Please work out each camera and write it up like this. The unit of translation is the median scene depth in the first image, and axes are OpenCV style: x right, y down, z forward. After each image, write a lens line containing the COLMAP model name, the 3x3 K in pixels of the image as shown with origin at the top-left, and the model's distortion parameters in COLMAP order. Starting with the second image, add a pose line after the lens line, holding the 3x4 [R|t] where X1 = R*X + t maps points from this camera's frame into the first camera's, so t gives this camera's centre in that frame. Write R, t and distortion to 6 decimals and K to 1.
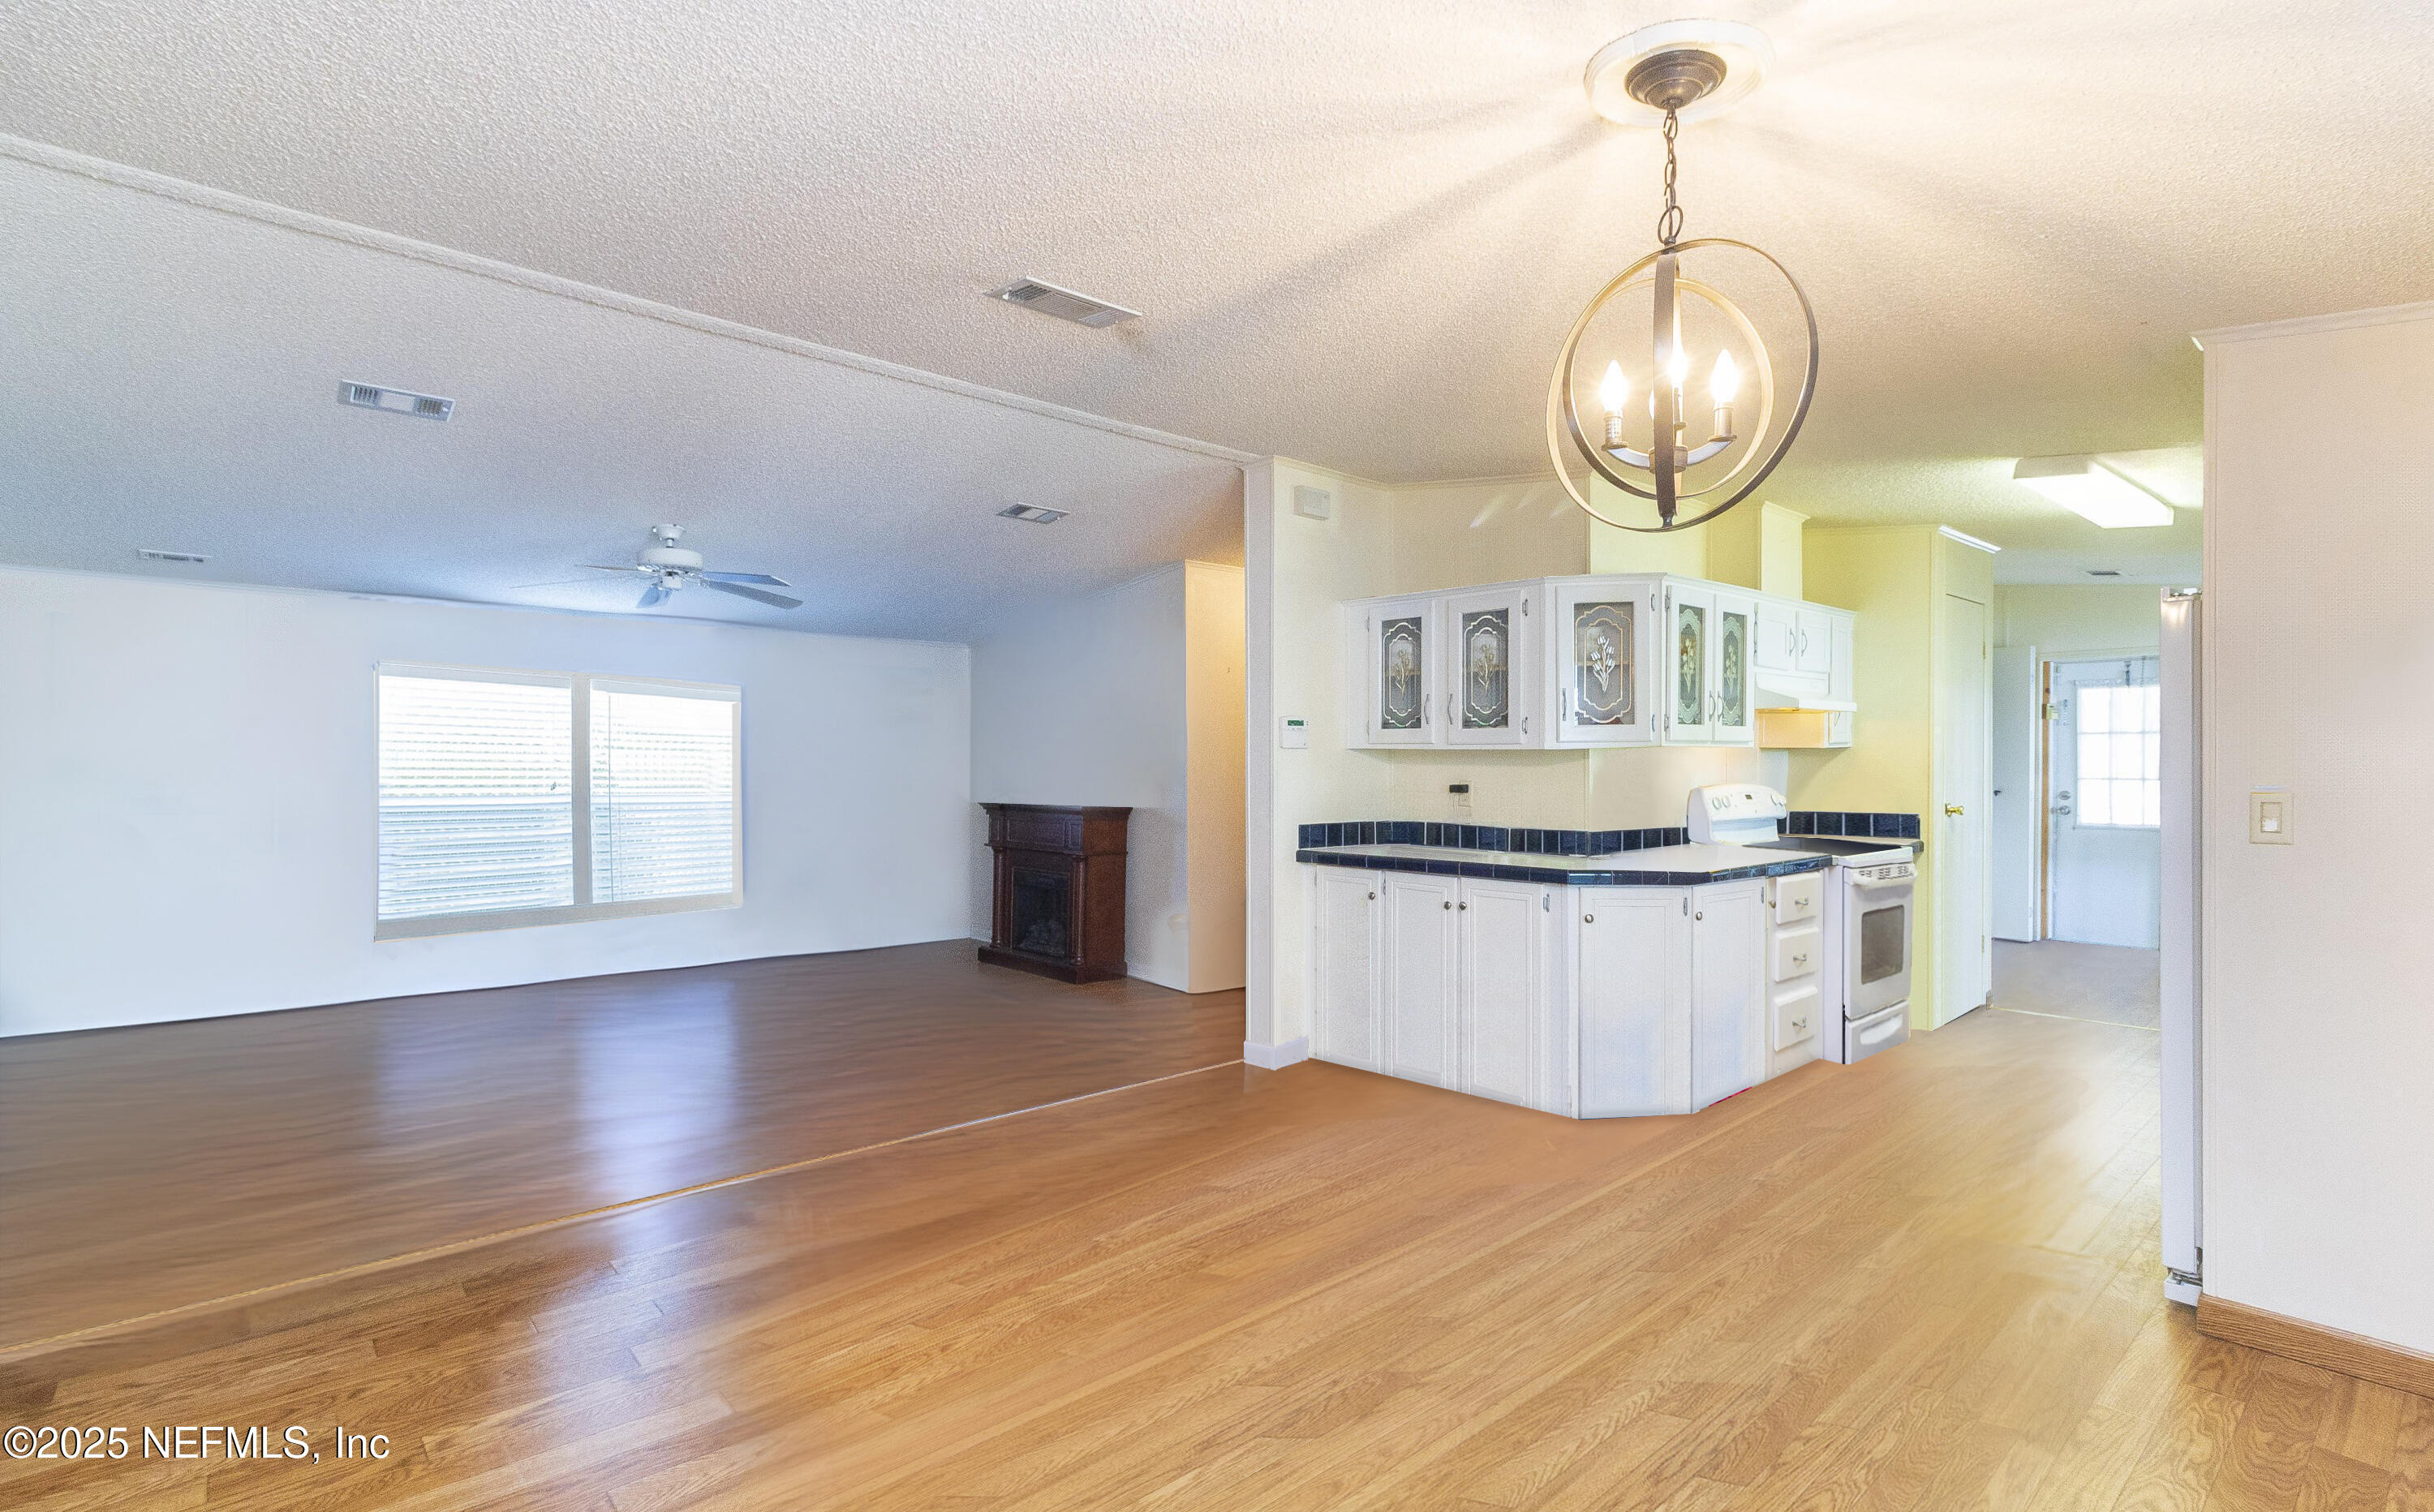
lens RADIAL K [[1101.1, 0, 1253.9], [0, 1101.1, 768.4], [0, 0, 1]] dist [-0.001620, -0.000184]
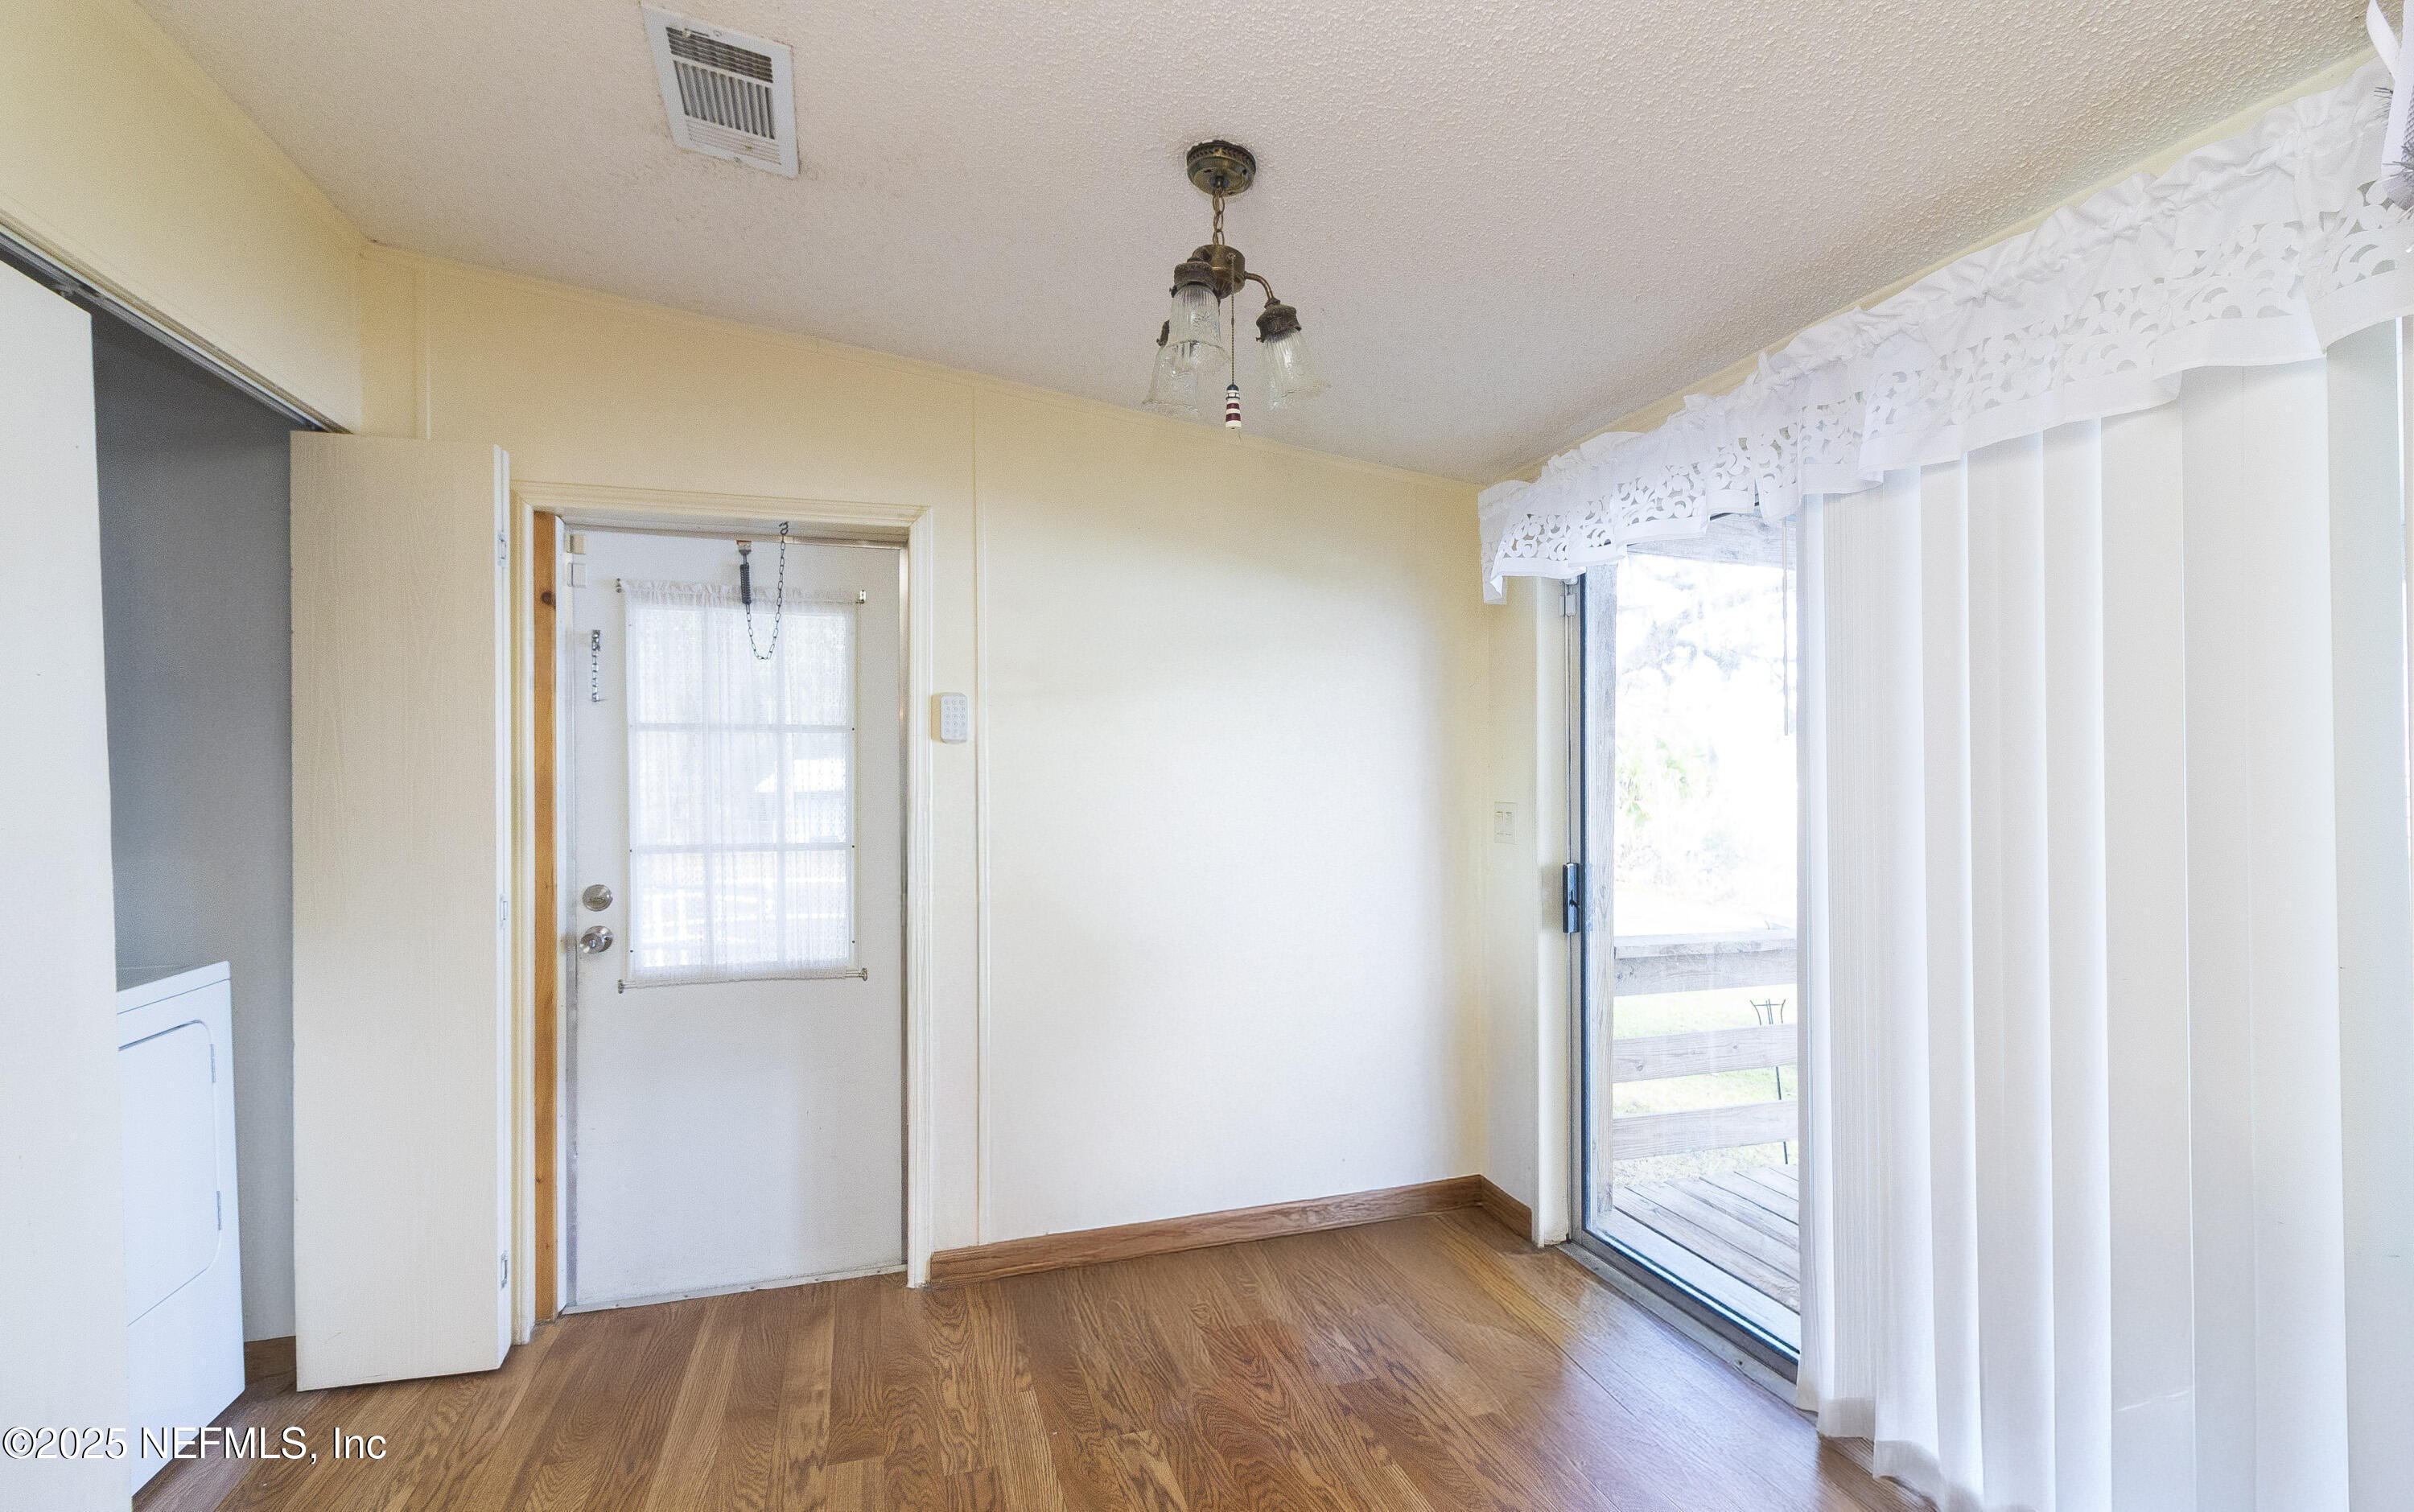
lens RADIAL K [[1154.4, 0, 1228.2], [0, 1154.4, 789.8], [0, 0, 1]] dist [0.000244, -0.000098]
pose [[0.414152, 0.003512, 0.910201, 0.701613], [0.012360, 0.999879, -0.009482, -0.006470], [-0.910124, 0.015177, 0.414058, 0.960155]]
